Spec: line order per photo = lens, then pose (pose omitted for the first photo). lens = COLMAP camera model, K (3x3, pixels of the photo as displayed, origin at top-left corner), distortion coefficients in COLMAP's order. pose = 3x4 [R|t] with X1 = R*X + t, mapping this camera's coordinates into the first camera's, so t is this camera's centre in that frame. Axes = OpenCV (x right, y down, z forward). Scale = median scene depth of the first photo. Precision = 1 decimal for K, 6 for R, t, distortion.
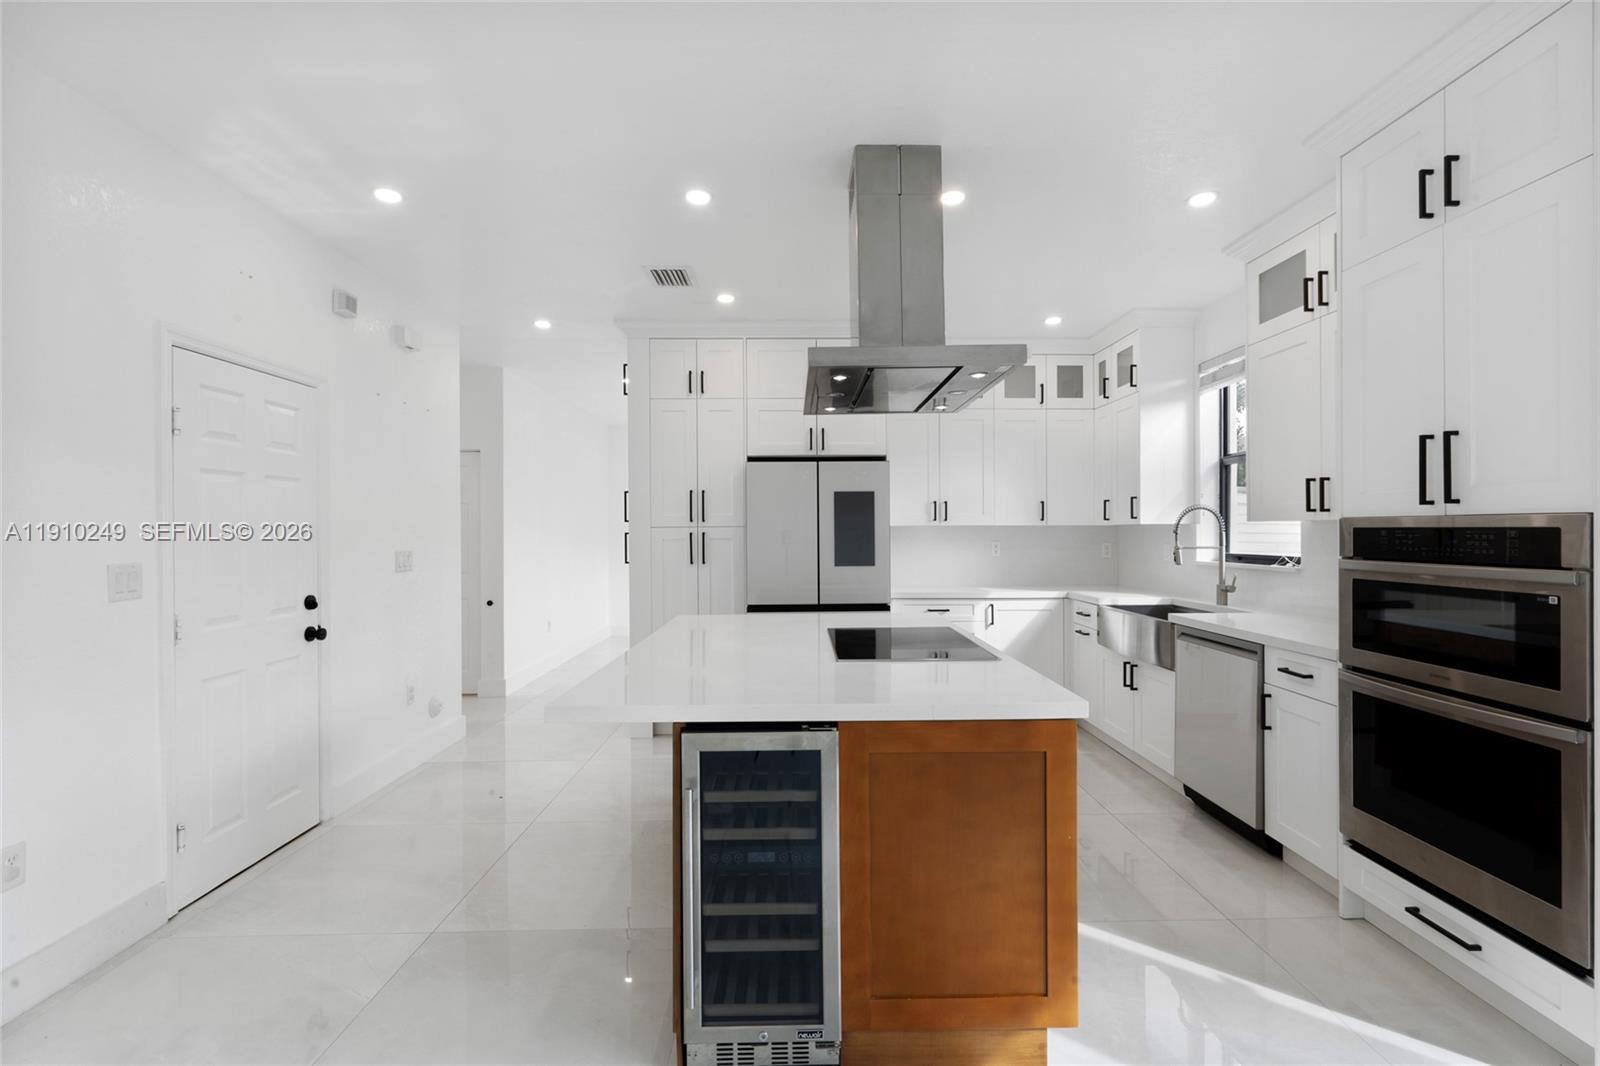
lens RADIAL K [[707.9, 0, 796.8], [0, 707.9, 528.4], [0, 0, 1]] dist [-0.003615, -0.000116]
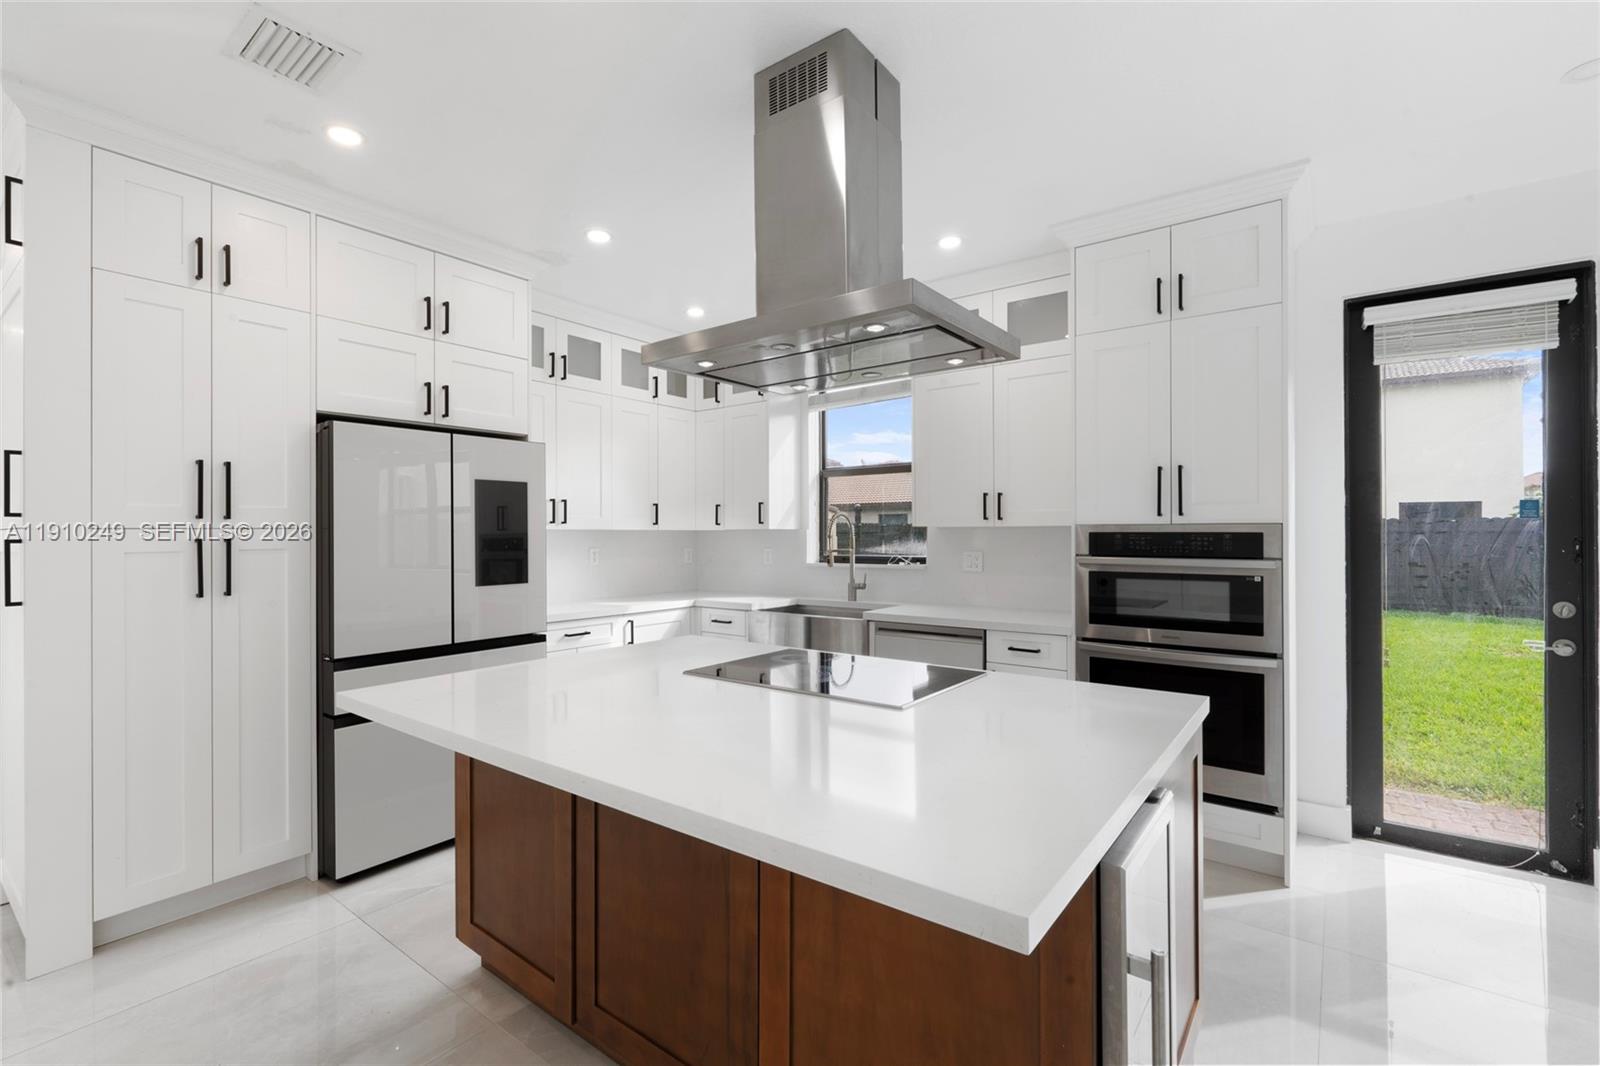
lens RADIAL K [[707.9, 0, 794.7], [0, 707.9, 528.1], [0, 0, 1]] dist [-0.003615, -0.000116]
pose [[0.612635, 0.009399, 0.790310, -0.361046], [-0.002039, 0.999945, -0.010312, 0.003398], [-0.790363, 0.004706, 0.612621, 0.384655]]
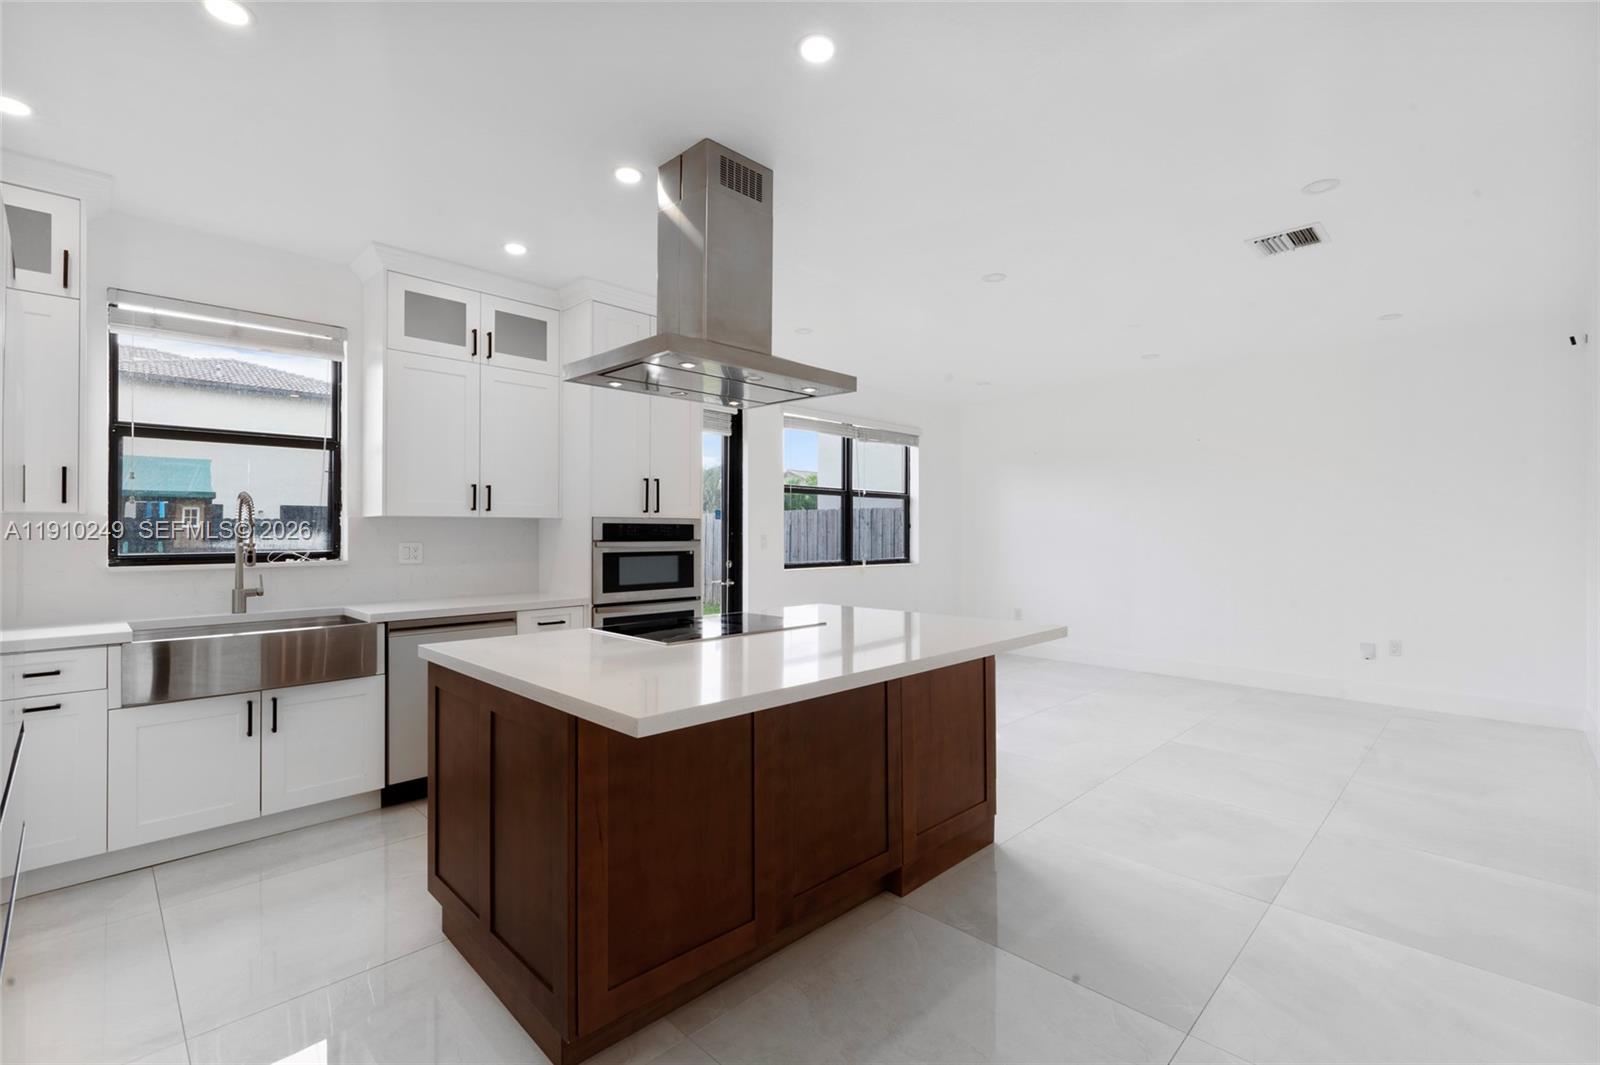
lens RADIAL K [[707.9, 0, 796.0], [0, 707.9, 533.5], [0, 0, 1]] dist [-0.003615, -0.000116]
pose [[-0.703051, -0.005903, 0.711115, -0.474213], [-0.001607, 0.999976, 0.006713, 0.006631], [-0.711138, 0.003577, -0.703044, 1.154833]]
